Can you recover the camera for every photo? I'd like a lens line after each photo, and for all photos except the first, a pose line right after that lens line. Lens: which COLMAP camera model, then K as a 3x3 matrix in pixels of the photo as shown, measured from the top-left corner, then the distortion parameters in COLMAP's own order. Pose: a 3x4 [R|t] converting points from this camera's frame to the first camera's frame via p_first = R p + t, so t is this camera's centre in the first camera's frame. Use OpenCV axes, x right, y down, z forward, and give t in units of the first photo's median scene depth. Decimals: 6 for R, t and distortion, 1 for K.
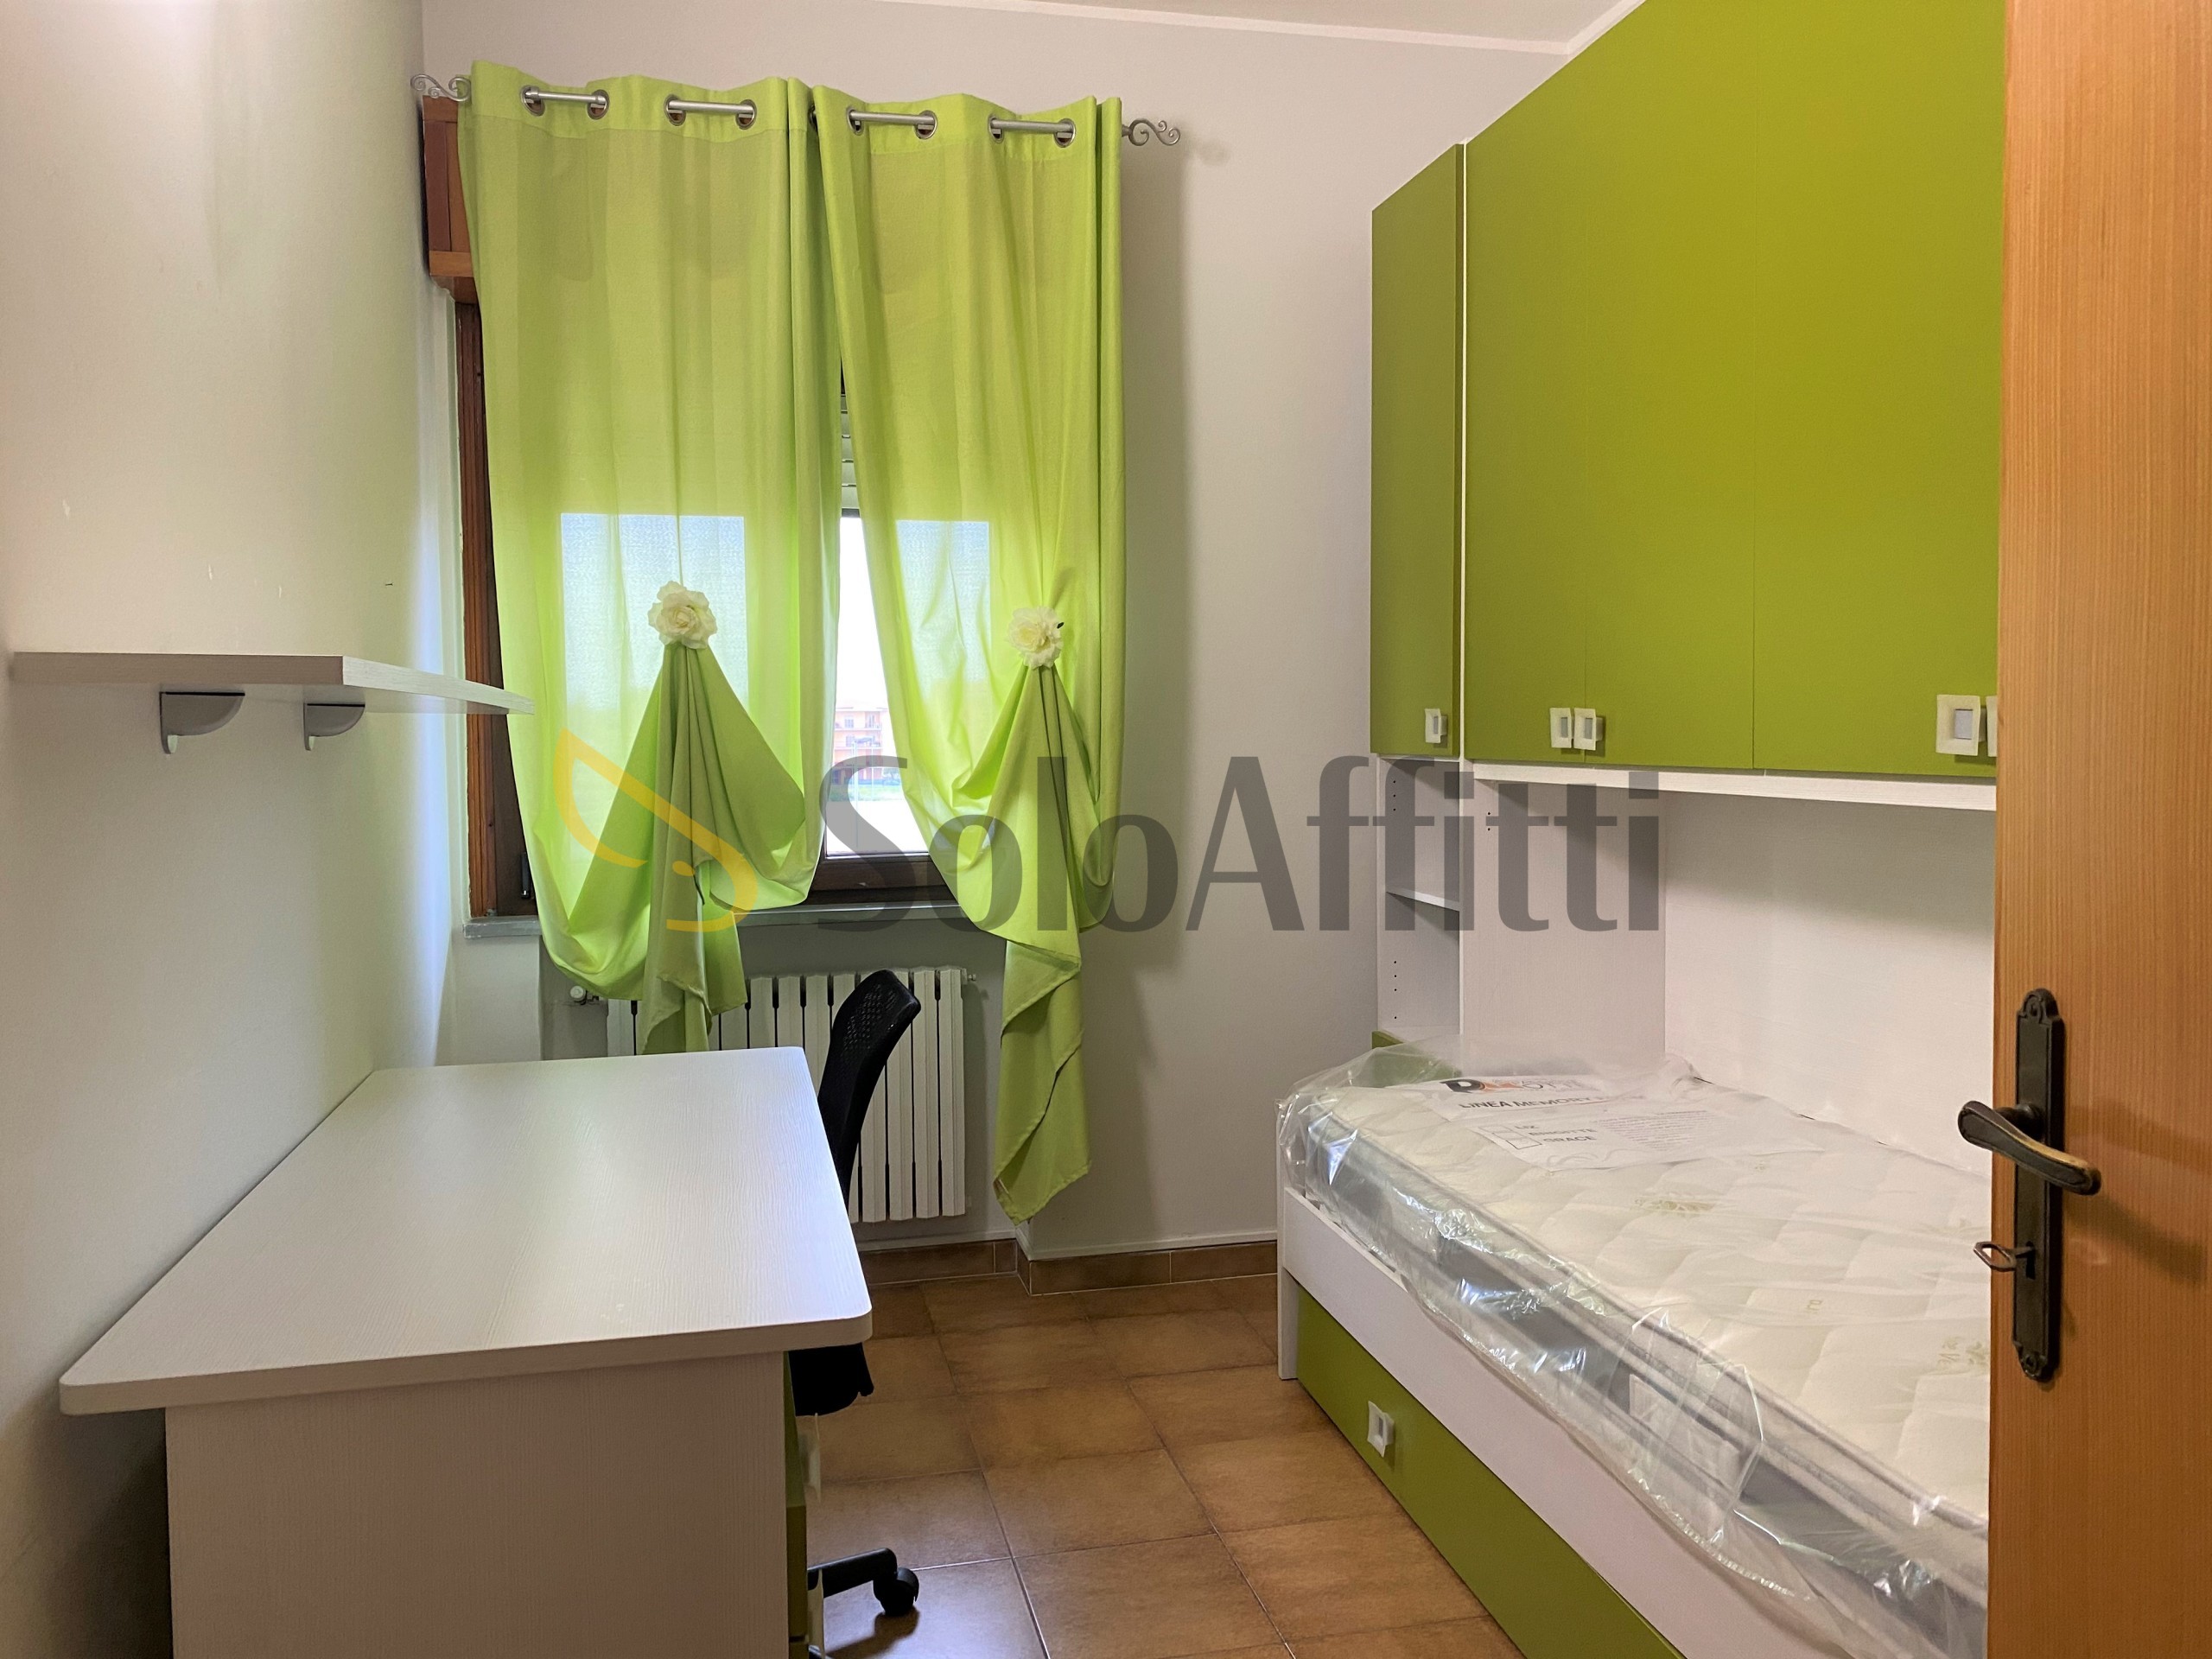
lens RADIAL K [[1746.4, 0, 1106.0], [0, 1746.4, 829.5], [0, 0, 1]] dist [0.030067, -0.004041]
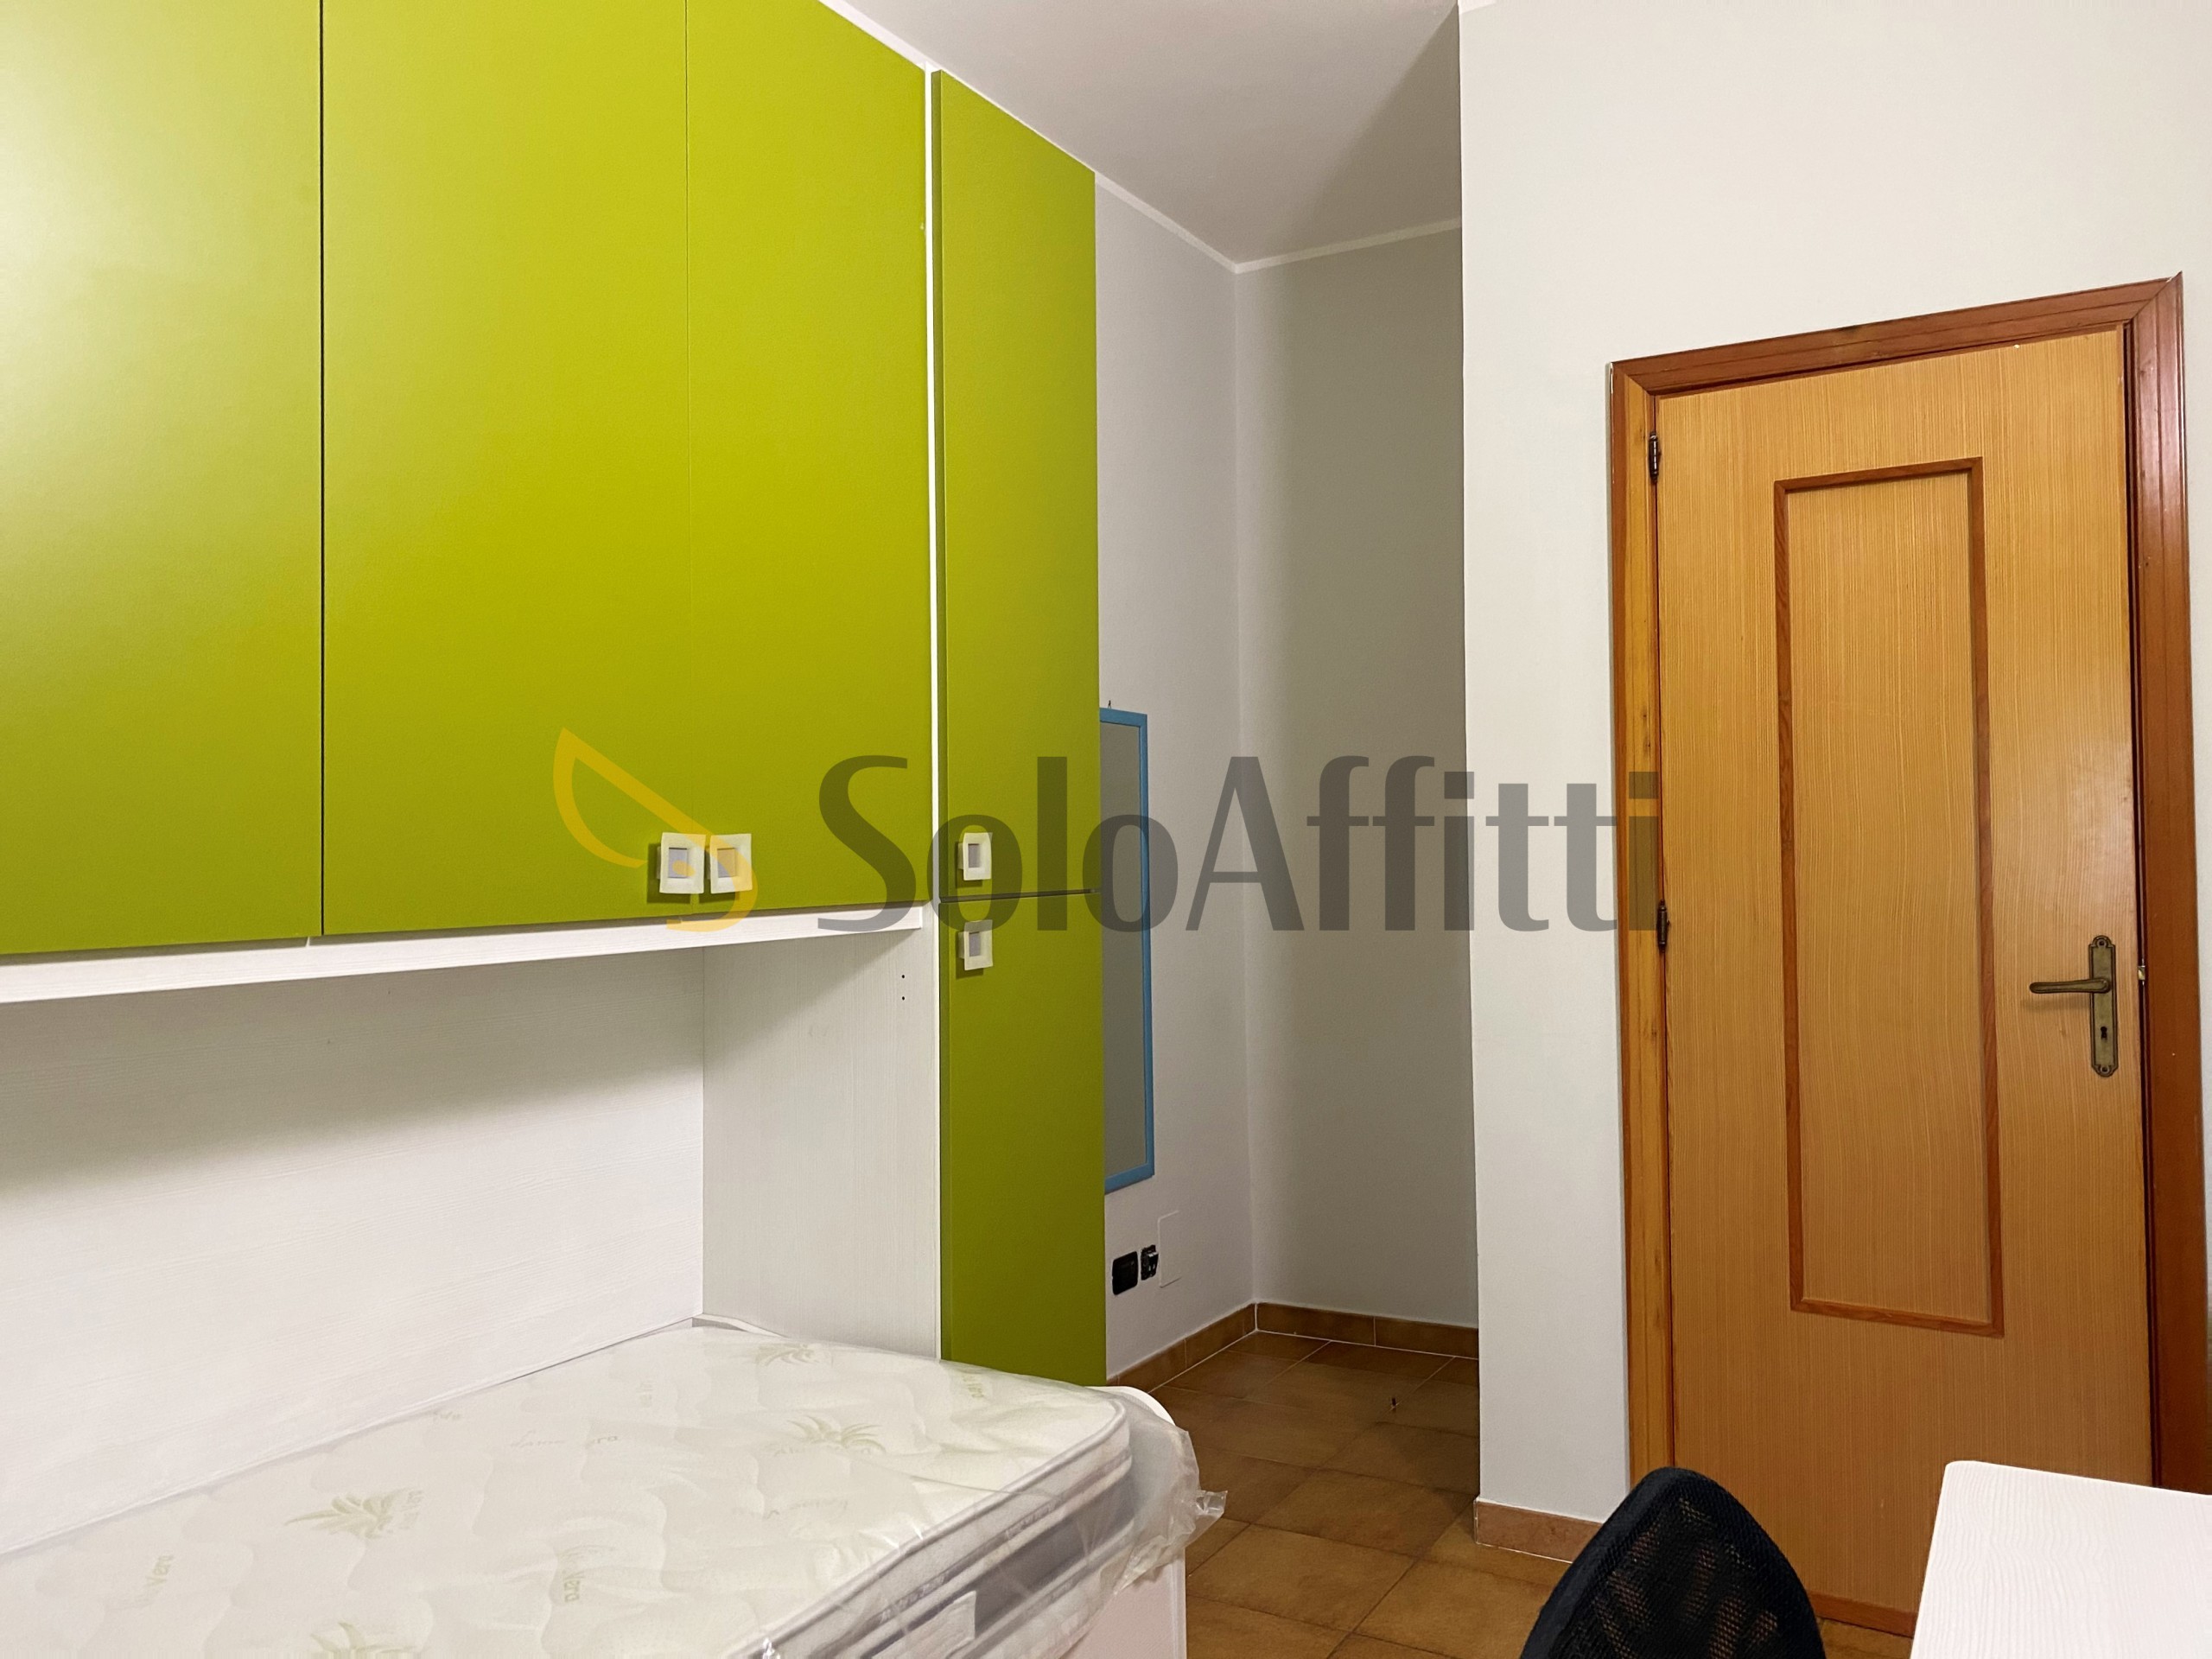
lens RADIAL K [[1746.4, 0, 1106.0], [0, 1746.4, 829.5], [0, 0, 1]] dist [0.030067, -0.004041]
pose [[-0.748032, 0.031203, 0.662929, -0.351055], [0.060781, 0.997917, 0.021613, -0.087243], [-0.660873, 0.056461, -0.748371, 1.602289]]
